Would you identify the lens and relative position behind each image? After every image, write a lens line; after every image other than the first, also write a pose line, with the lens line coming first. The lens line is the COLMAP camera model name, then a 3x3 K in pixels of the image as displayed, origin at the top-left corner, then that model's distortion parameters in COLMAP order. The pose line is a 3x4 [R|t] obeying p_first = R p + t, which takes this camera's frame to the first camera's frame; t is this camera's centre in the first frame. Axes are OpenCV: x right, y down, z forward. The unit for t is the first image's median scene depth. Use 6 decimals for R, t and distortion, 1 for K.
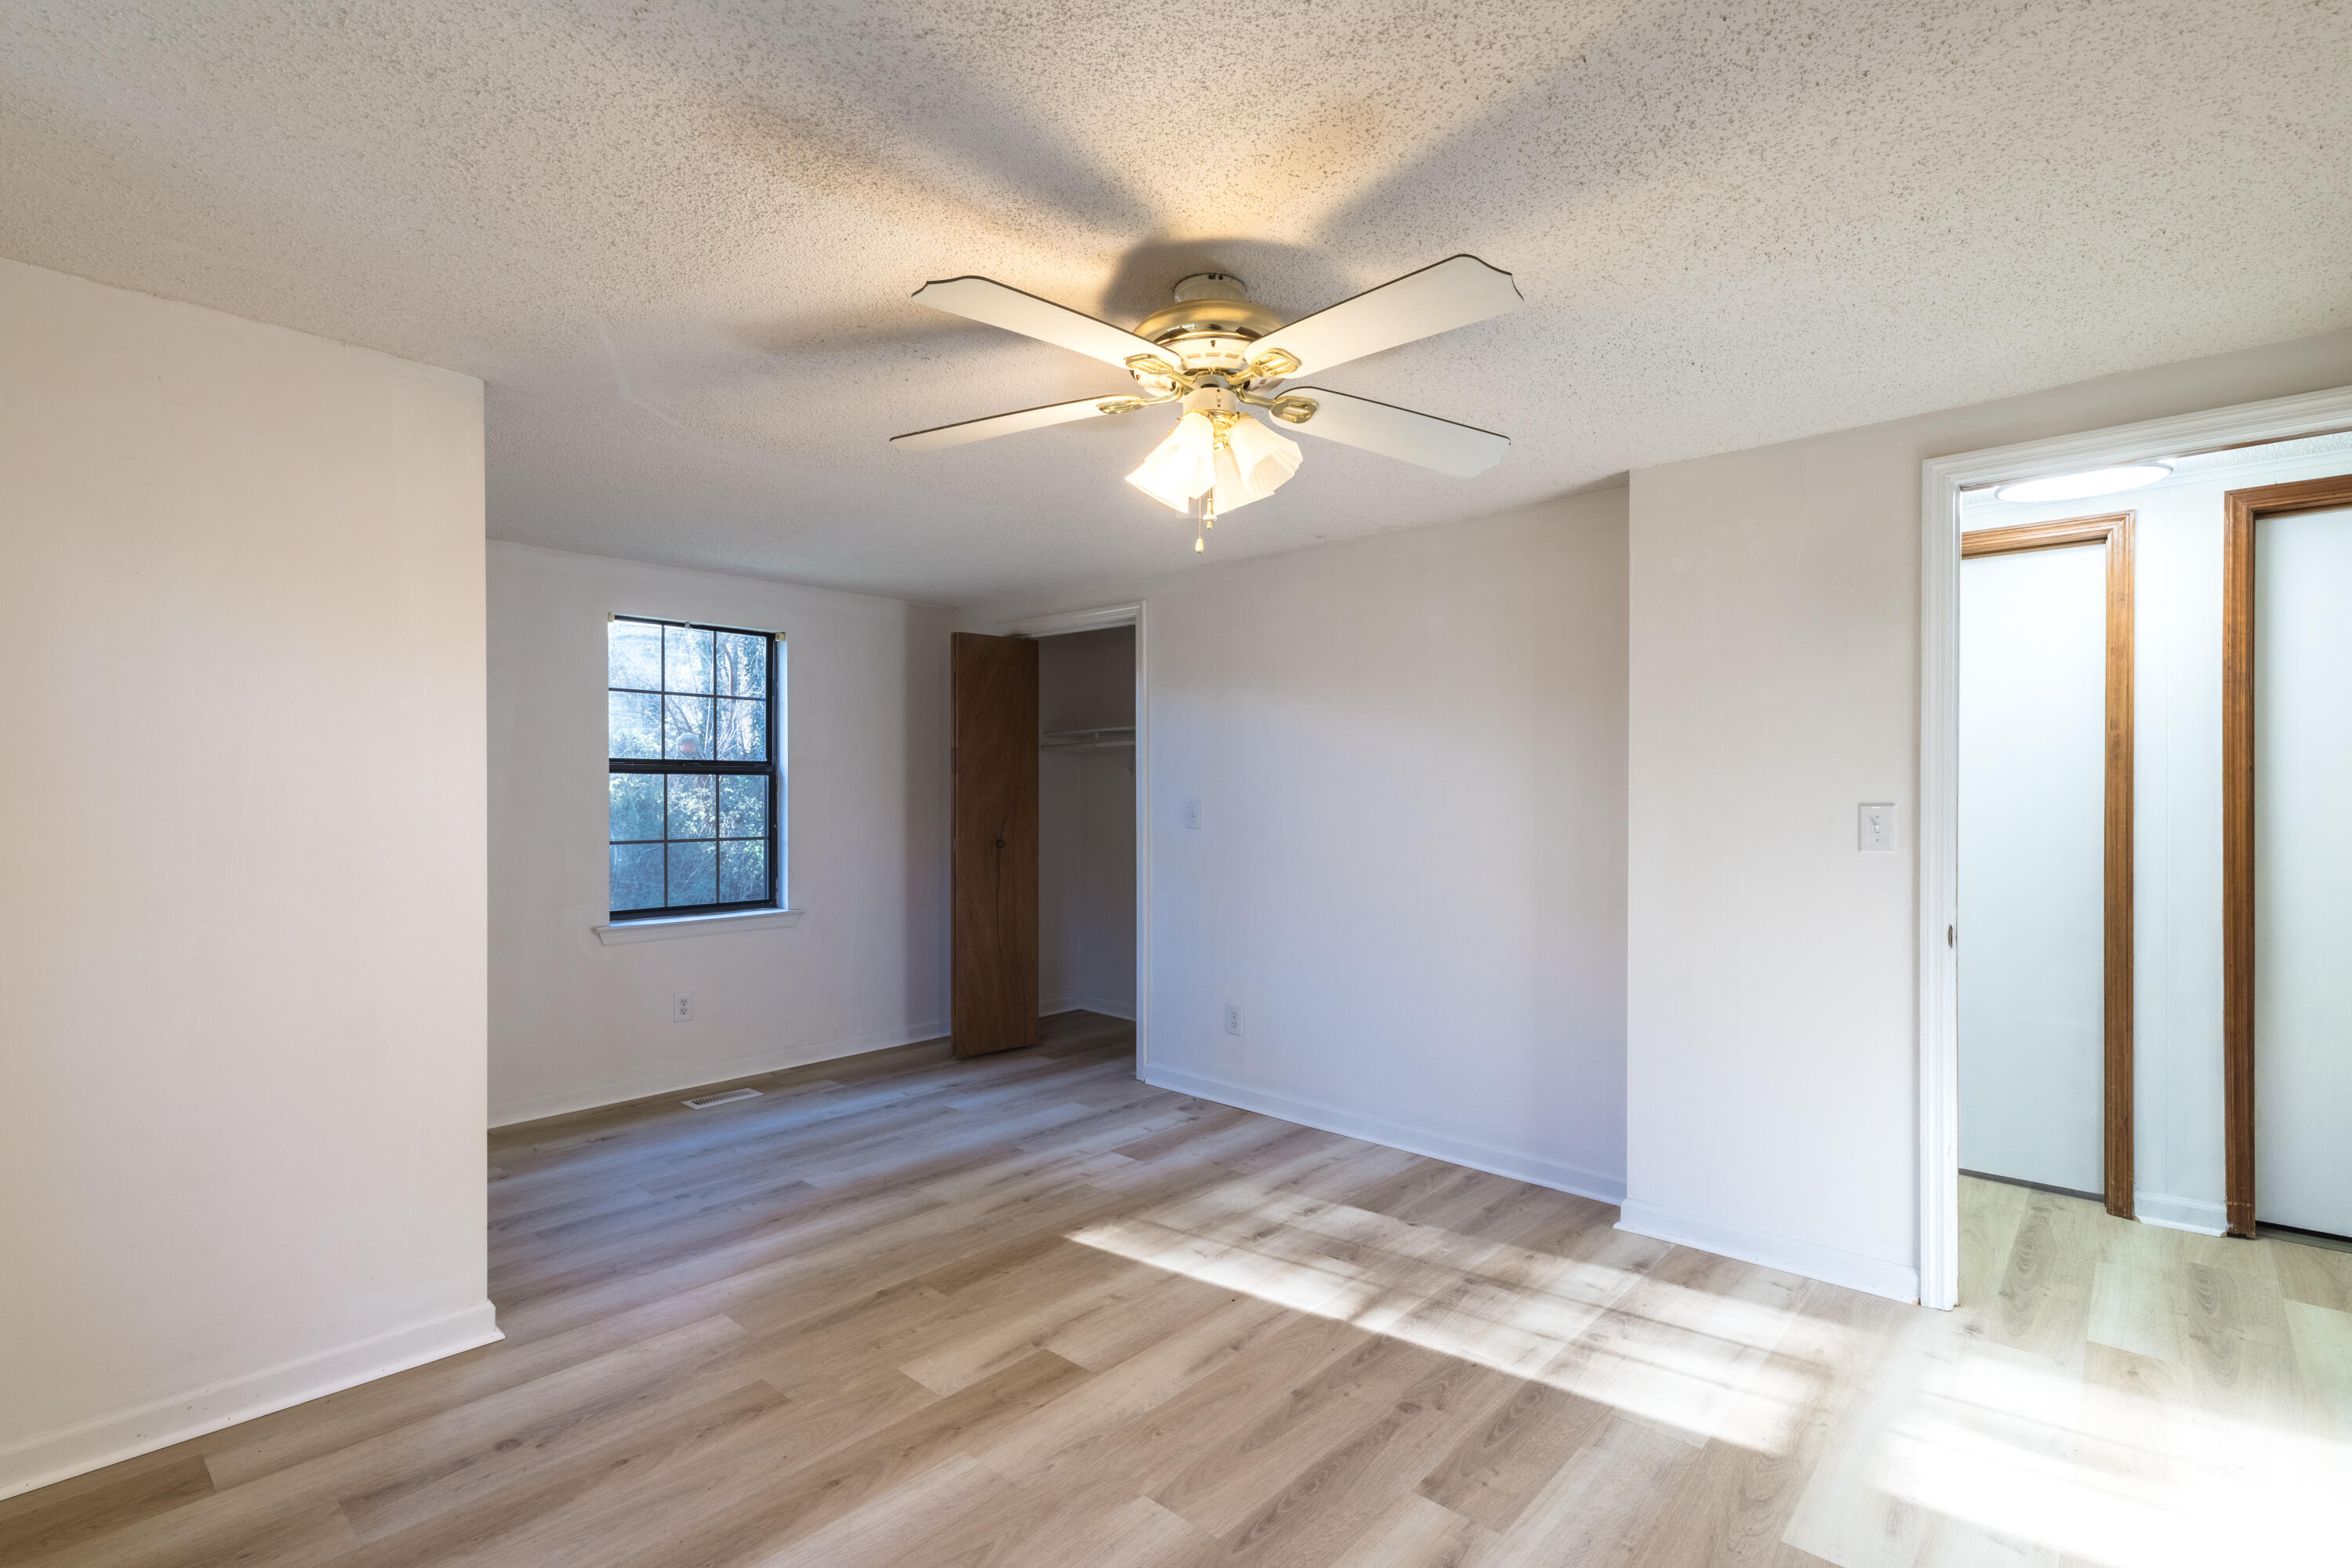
lens RADIAL K [[1003.2, 0, 1186.3], [0, 1003.2, 797.1], [0, 0, 1]] dist [0.004929, 0.000449]
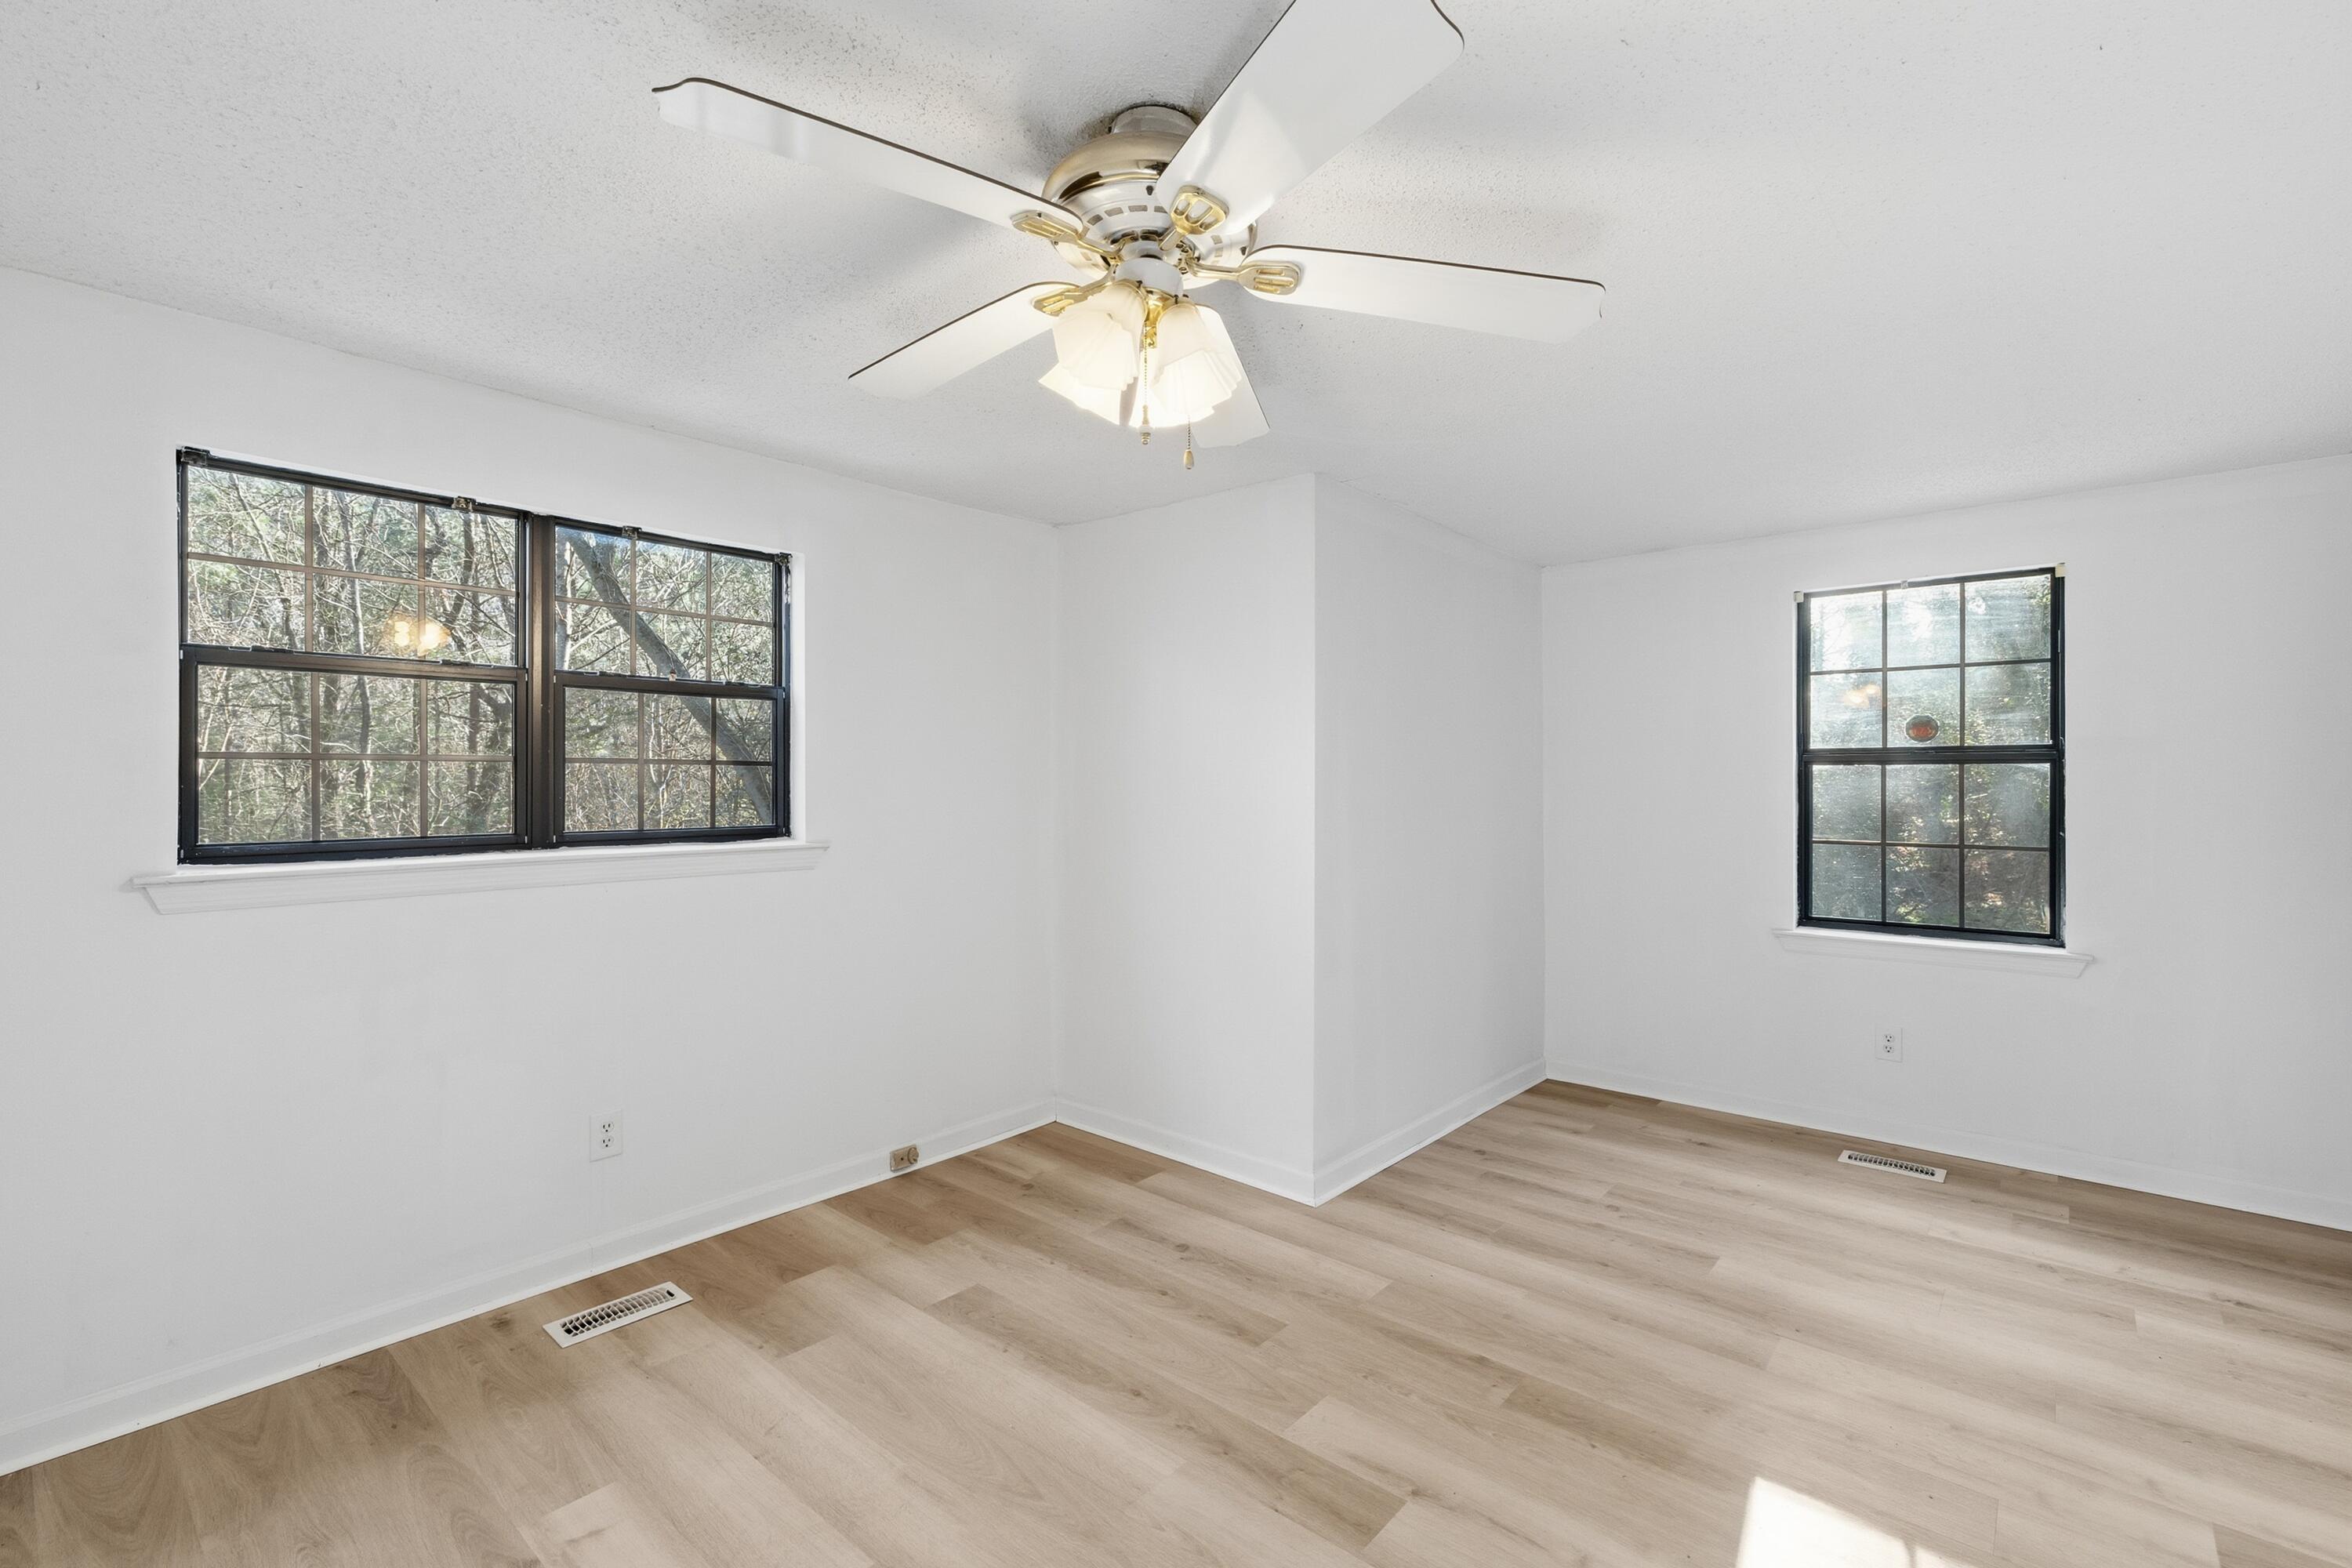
lens RADIAL K [[1003.2, 0, 1186.7], [0, 1003.2, 770.6], [0, 0, 1]] dist [0.004929, 0.000449]
pose [[0.073185, -0.014797, -0.997209, 0.467286], [-0.006287, 0.999863, -0.015297, -0.001797], [0.997299, 0.007389, 0.073082, 0.569967]]
